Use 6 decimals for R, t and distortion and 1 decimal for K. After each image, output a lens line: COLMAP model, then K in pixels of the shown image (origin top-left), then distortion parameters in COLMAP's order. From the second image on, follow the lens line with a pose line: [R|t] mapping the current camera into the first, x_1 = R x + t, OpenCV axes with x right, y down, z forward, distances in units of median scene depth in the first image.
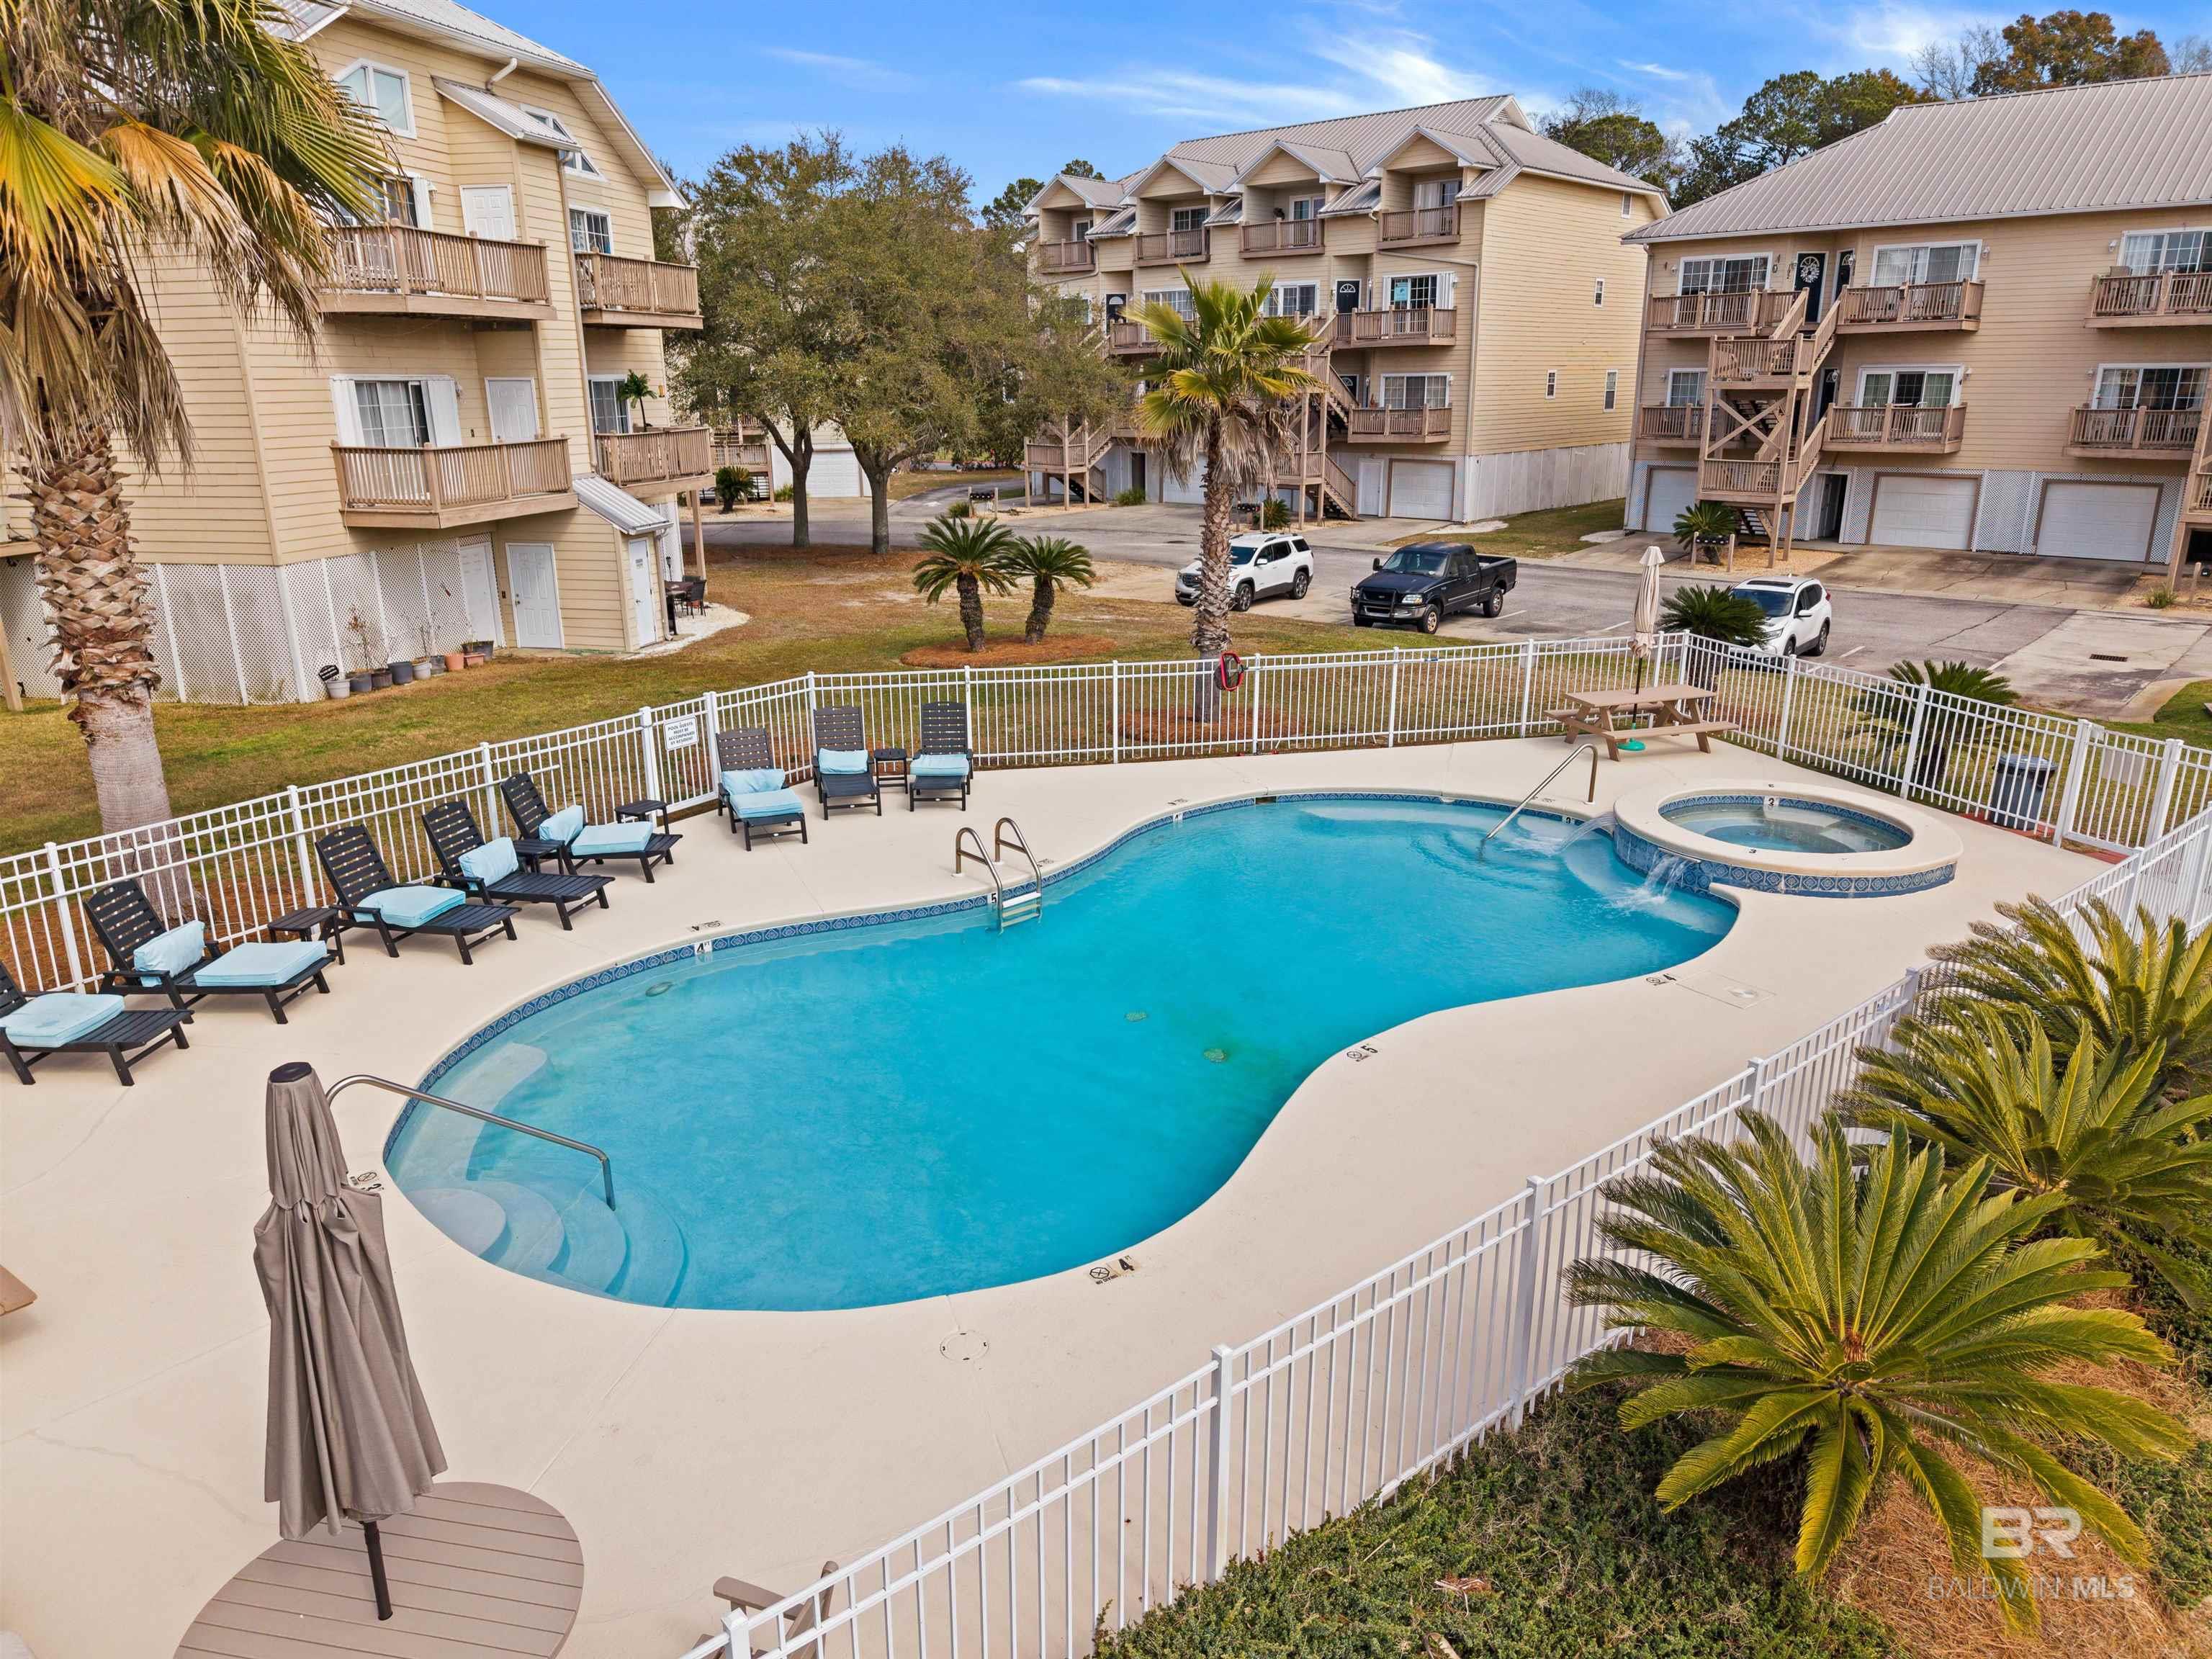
lens RADIAL K [[1485.2, 0, 1099.9], [0, 1485.2, 840.4], [0, 0, 1]] dist [0.011315, -0.011696]
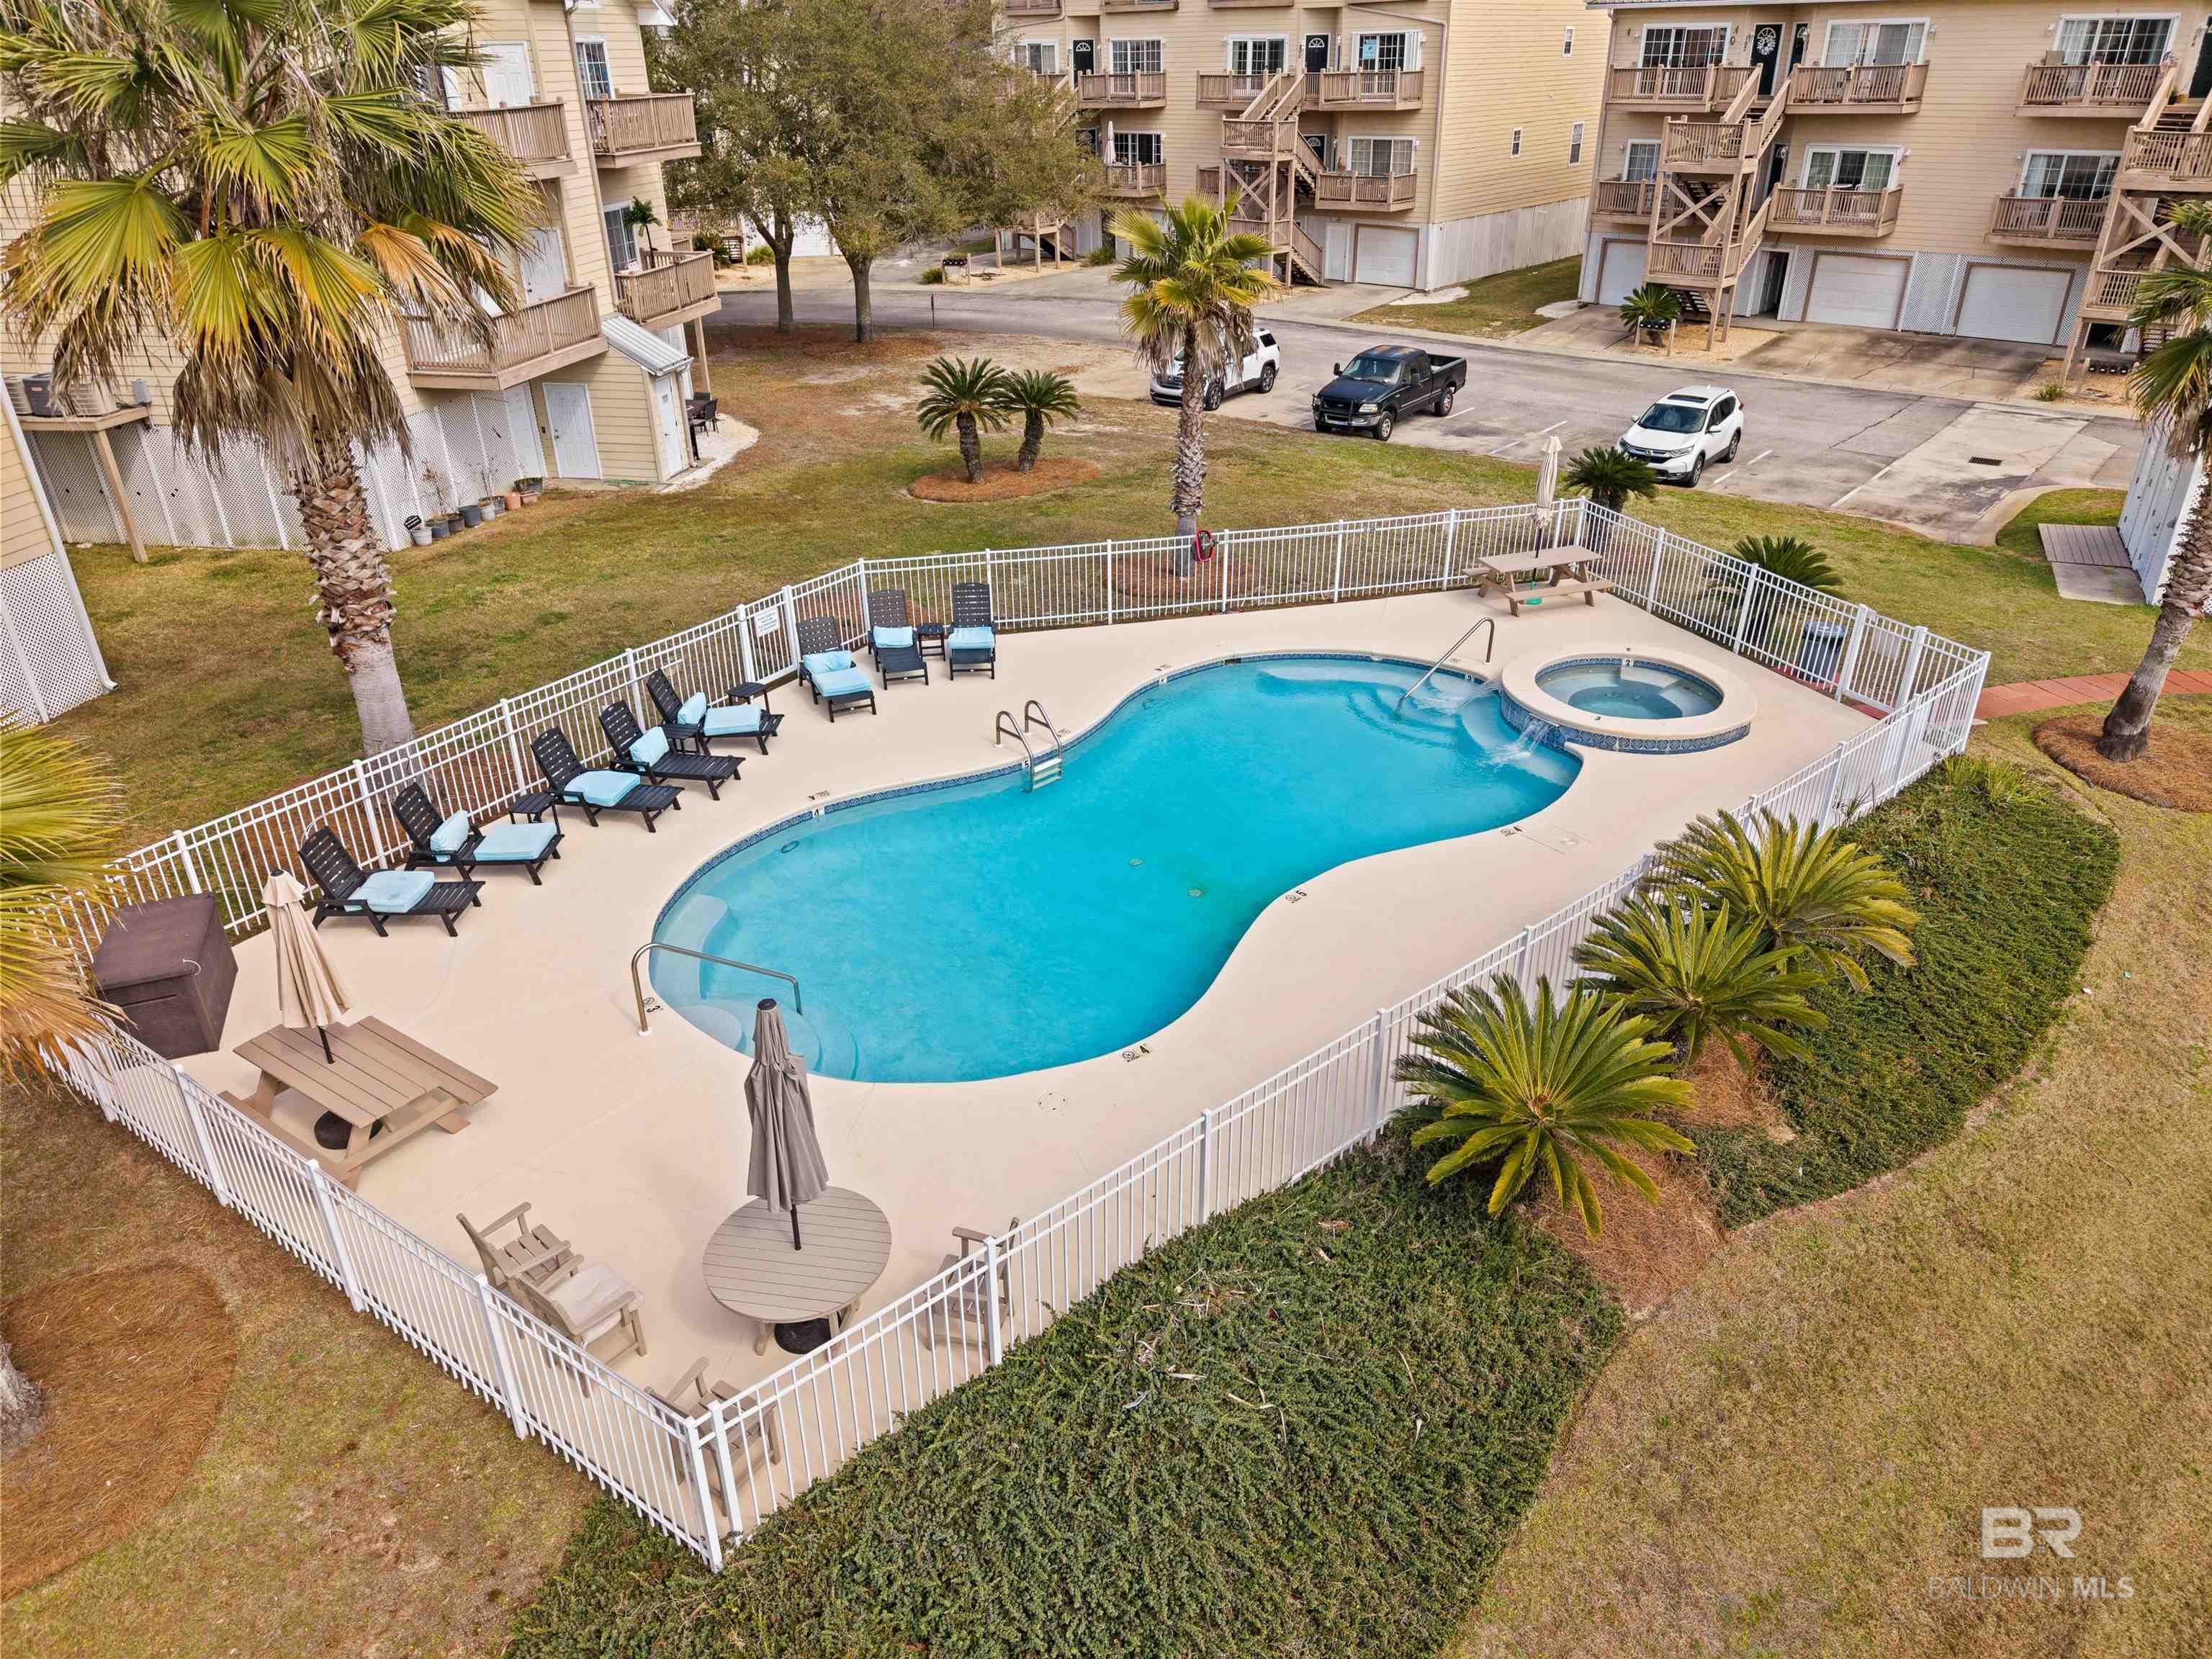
lens RADIAL K [[1485.2, 0, 1095.3], [0, 1485.2, 842.8], [0, 0, 1]] dist [0.011315, -0.011696]
pose [[0.999687, -0.019362, 0.015815, -0.025058], [0.016049, 0.982065, 0.187857, -0.106335], [-0.019169, -0.187544, 0.982069, -0.240308]]
